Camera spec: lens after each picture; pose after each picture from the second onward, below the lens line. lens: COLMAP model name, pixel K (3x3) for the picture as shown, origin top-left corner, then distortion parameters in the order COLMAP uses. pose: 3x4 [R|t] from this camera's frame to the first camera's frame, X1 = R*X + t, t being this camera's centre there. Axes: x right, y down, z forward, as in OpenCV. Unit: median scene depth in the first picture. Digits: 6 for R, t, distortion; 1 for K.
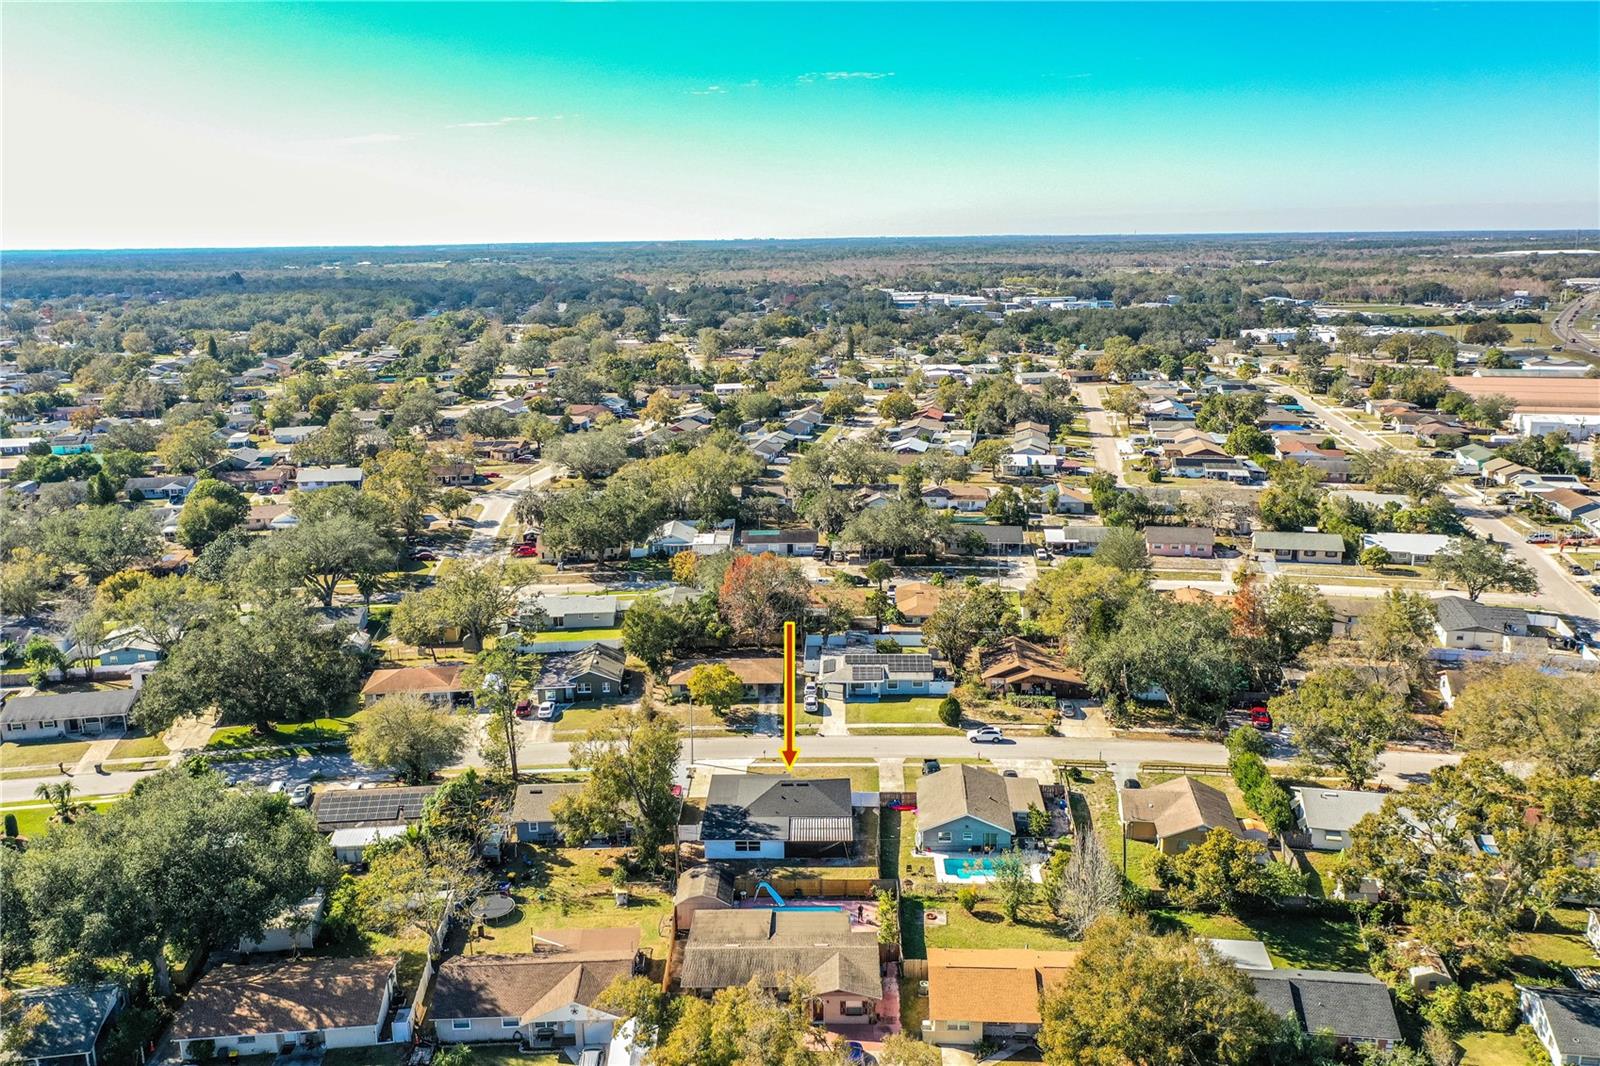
lens RADIAL K [[1265.9, 0, 816.0], [0, 1265.9, 530.9], [0, 0, 1]] dist [-0.004920, 0.006336]
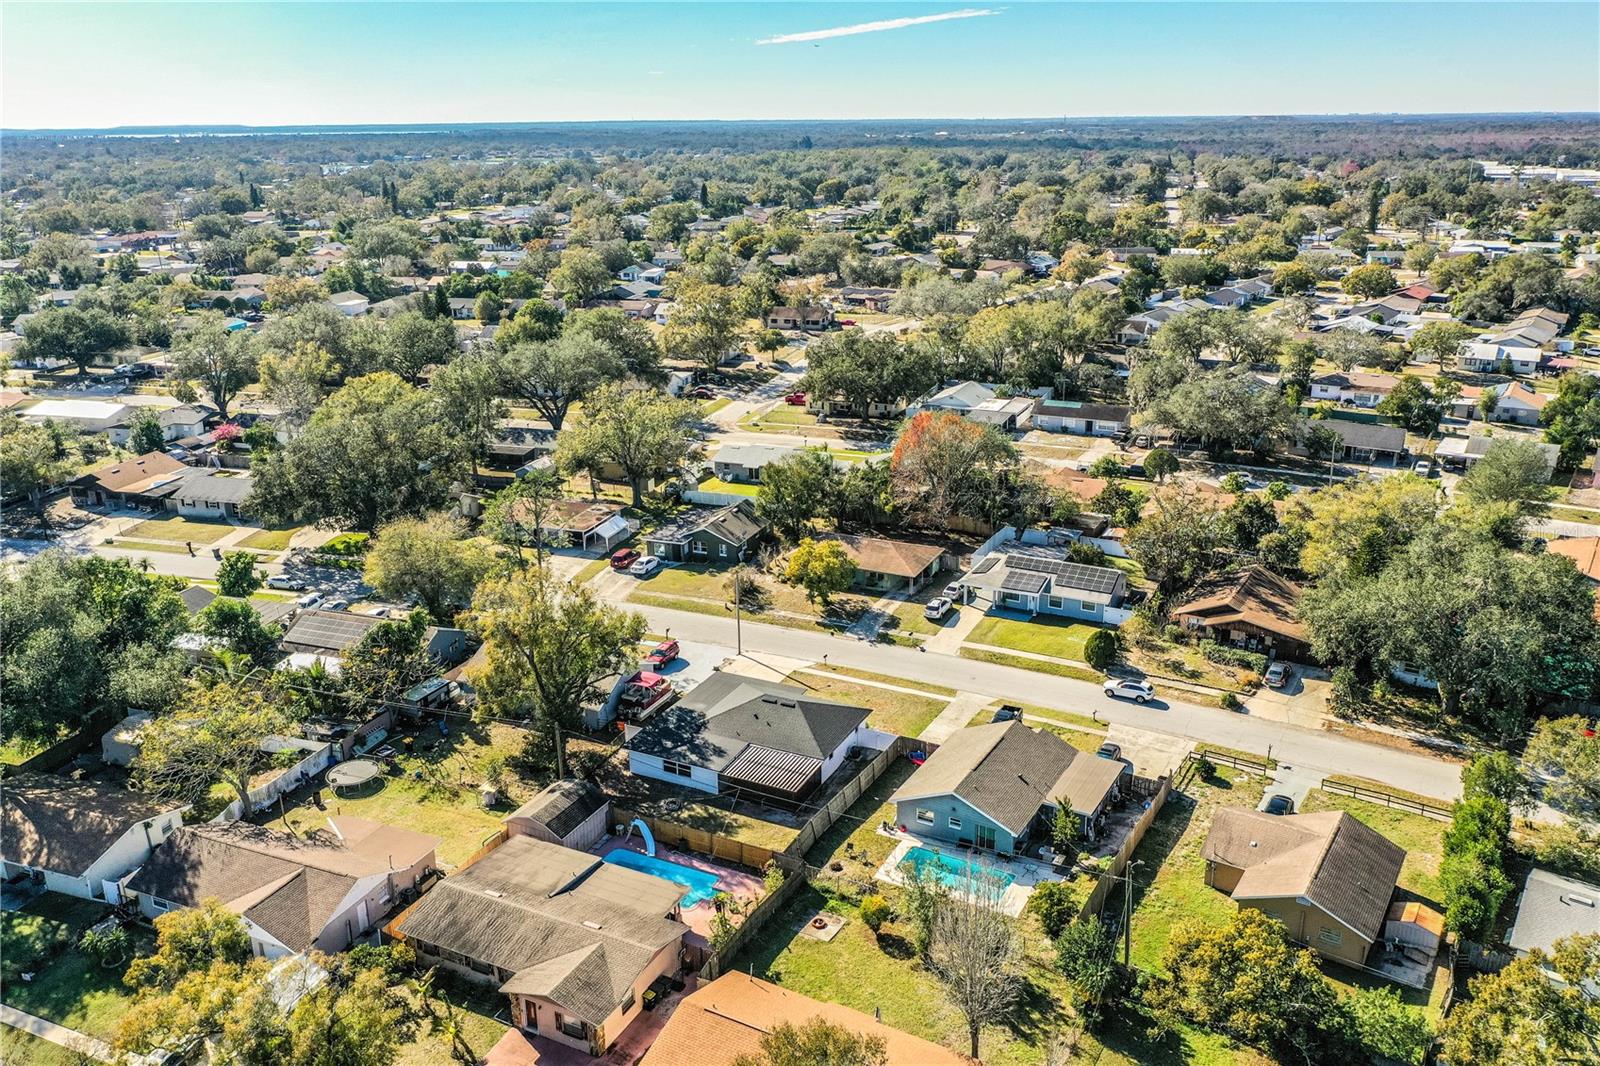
lens RADIAL K [[1265.9, 0, 806.6], [0, 1265.9, 529.2], [0, 0, 1]] dist [-0.004920, 0.006336]
pose [[0.899102, 0.138032, -0.415407, 0.244428], [-0.100069, 0.988665, 0.111928, 0.009727], [0.426148, -0.059065, 0.902723, 0.272261]]
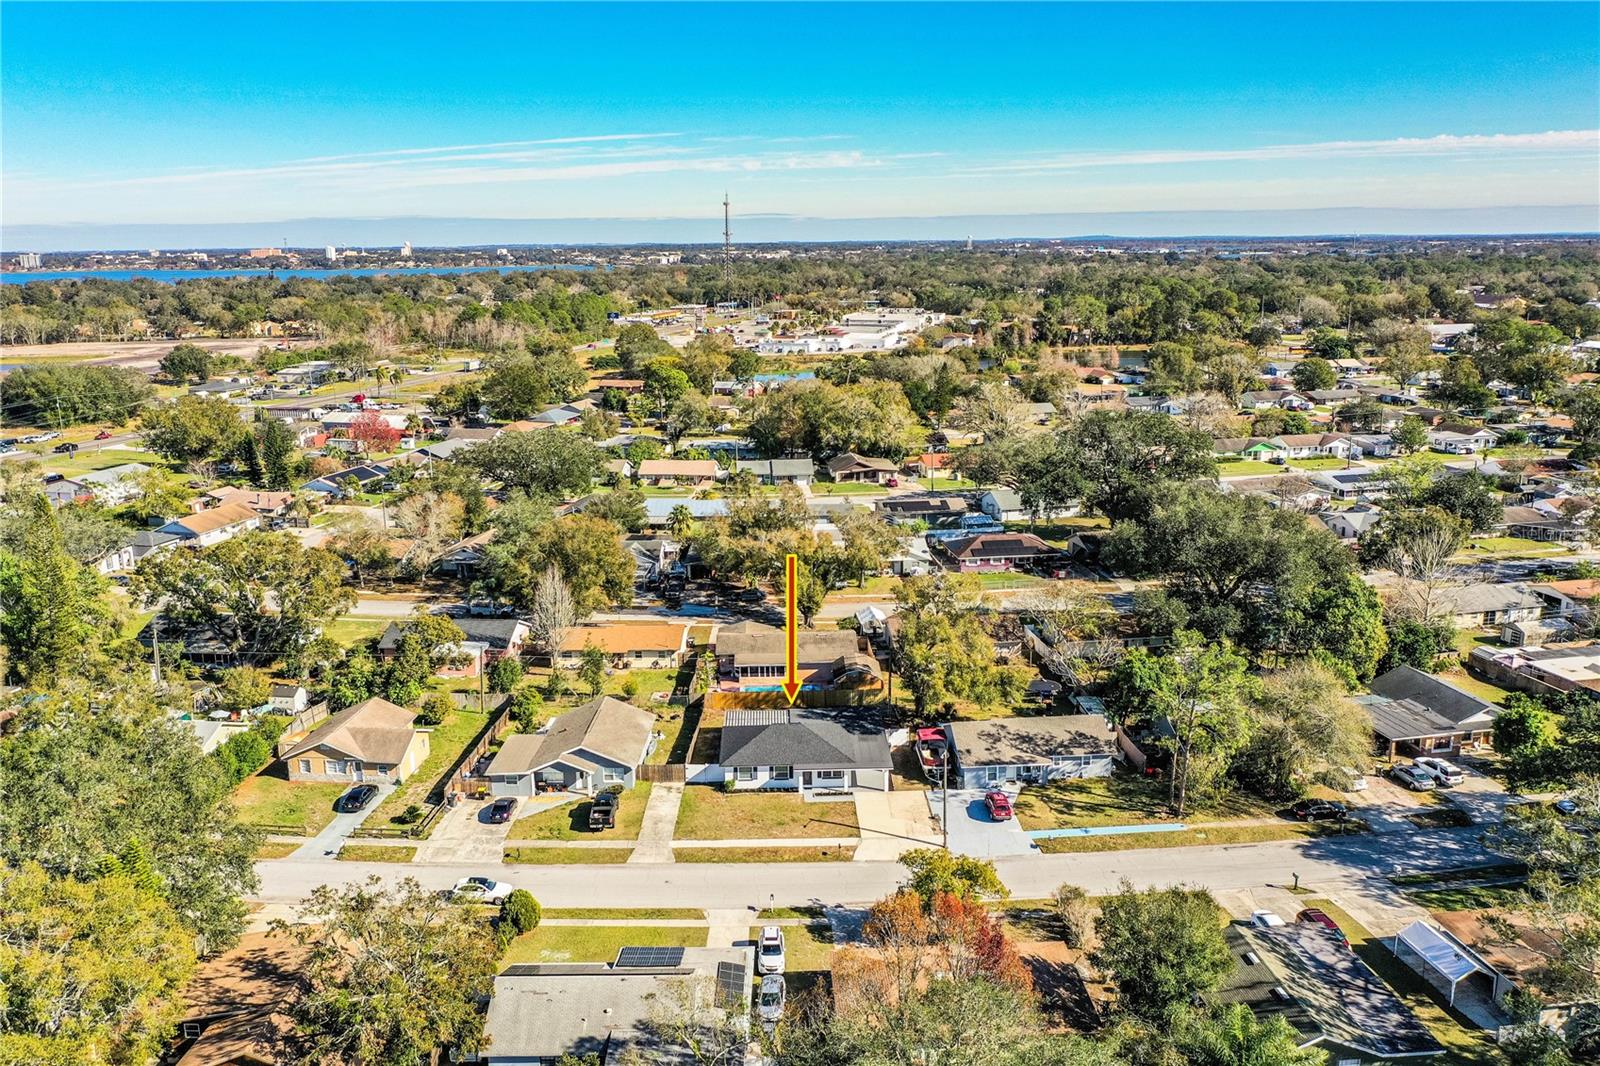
lens RADIAL K [[1265.9, 0, 795.8], [0, 1265.9, 535.8], [0, 0, 1]] dist [-0.004920, 0.006336]
pose [[-0.999431, 0.028130, -0.018603, -0.009529], [0.016842, 0.894211, 0.447330, -0.249355], [0.029219, 0.446762, -0.894176, 1.412338]]
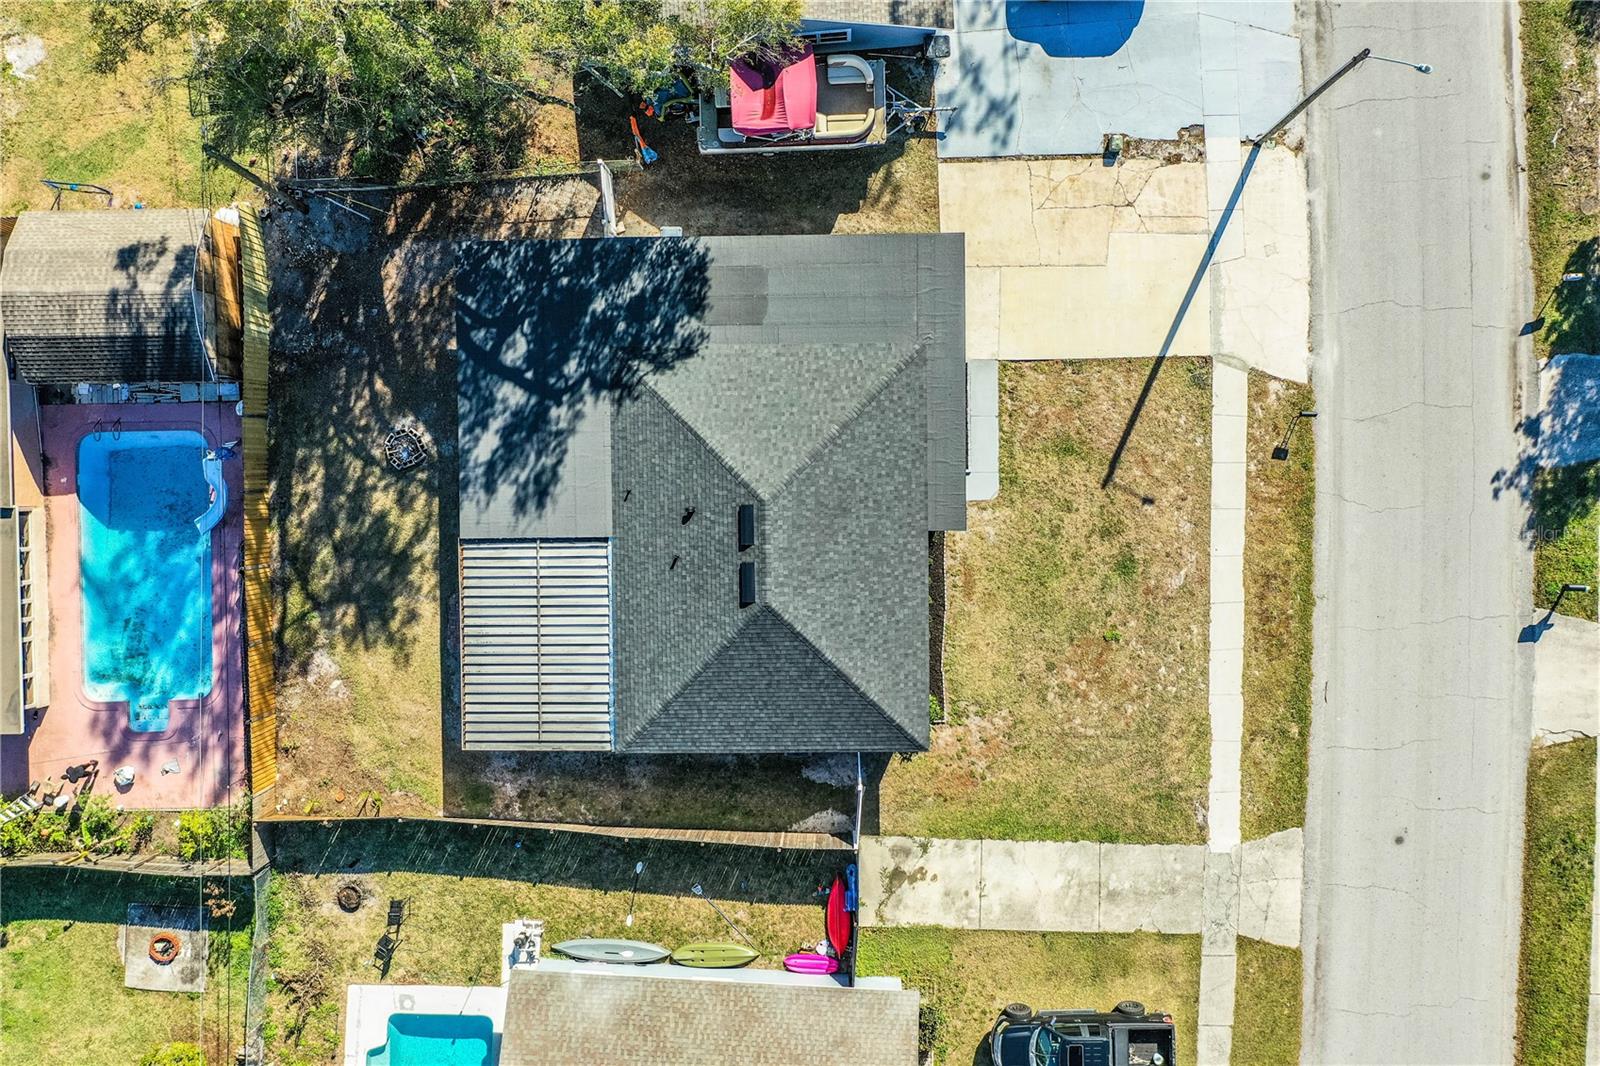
lens RADIAL K [[1265.9, 0, 799.9], [0, 1265.9, 537.2], [0, 0, 1]] dist [-0.004920, 0.006336]
pose [[0.014128, 0.999037, 0.041545, -0.026159], [-0.202622, -0.037826, 0.978526, -0.052694], [0.979155, -0.022243, 0.201893, 0.786600]]
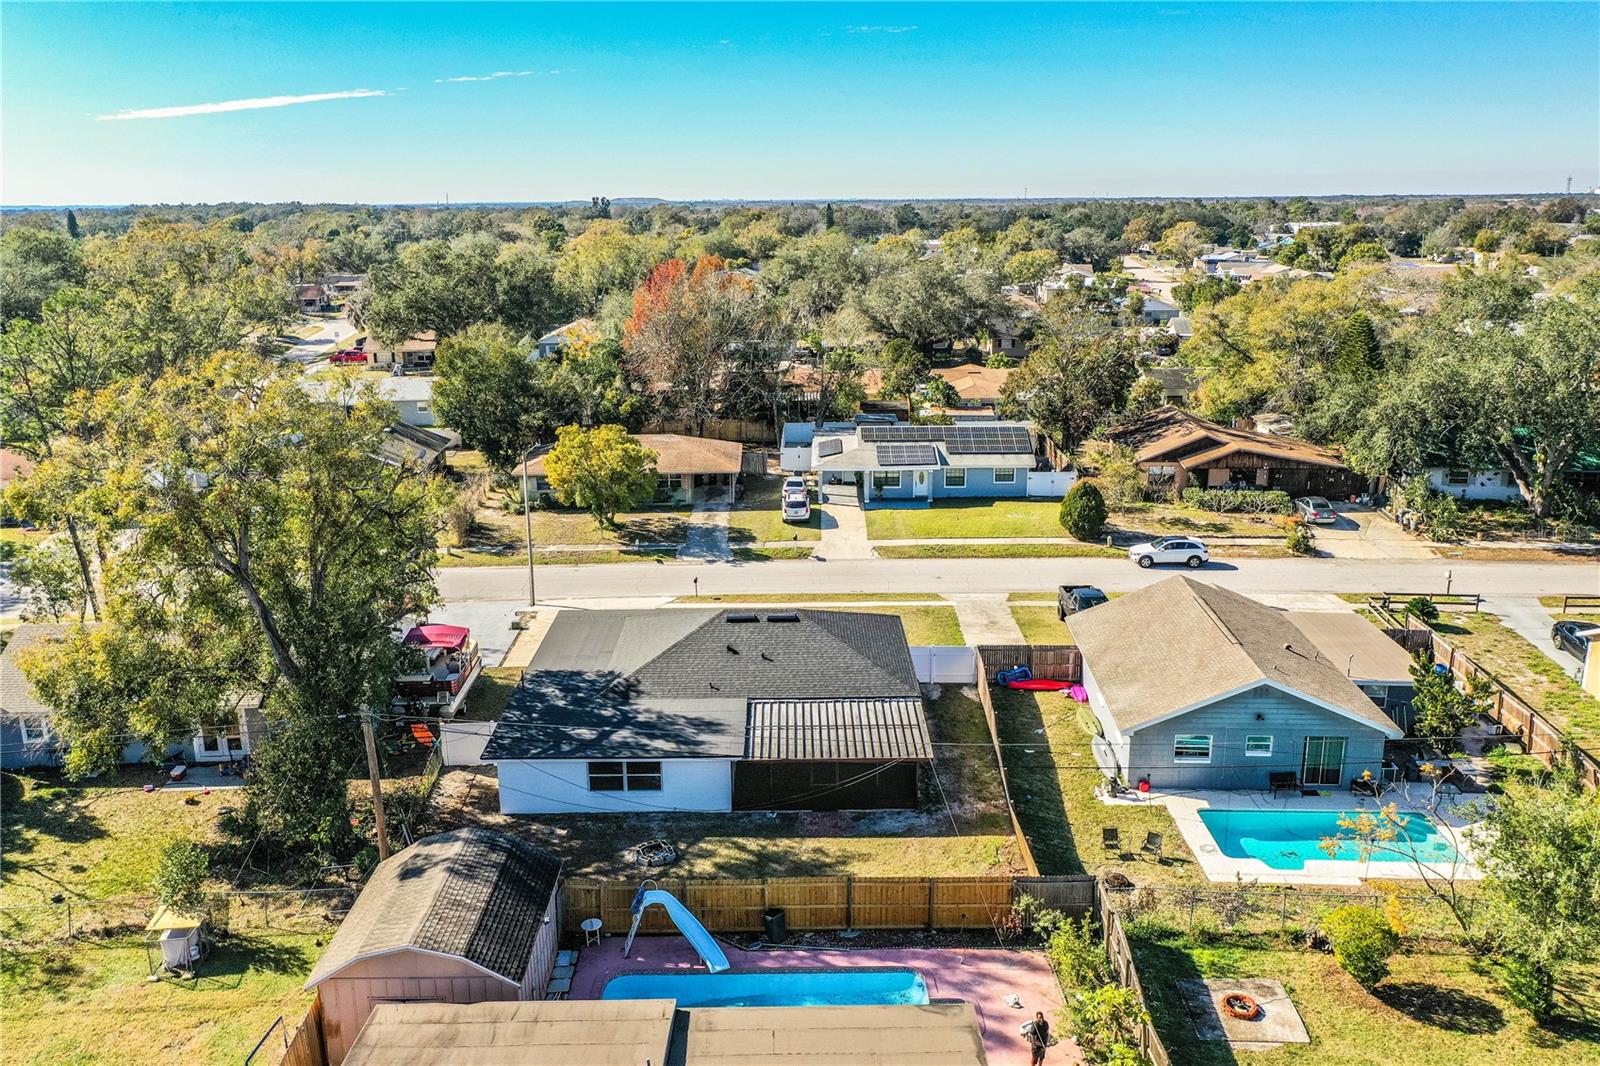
lens RADIAL K [[1265.9, 0, 804.7], [0, 1265.9, 531.4], [0, 0, 1]] dist [-0.004920, 0.006336]
pose [[0.999895, -0.003512, 0.014066, -0.007823], [0.003139, 0.999644, 0.026493, 0.134997], [-0.014154, -0.026446, 0.999550, 0.511998]]
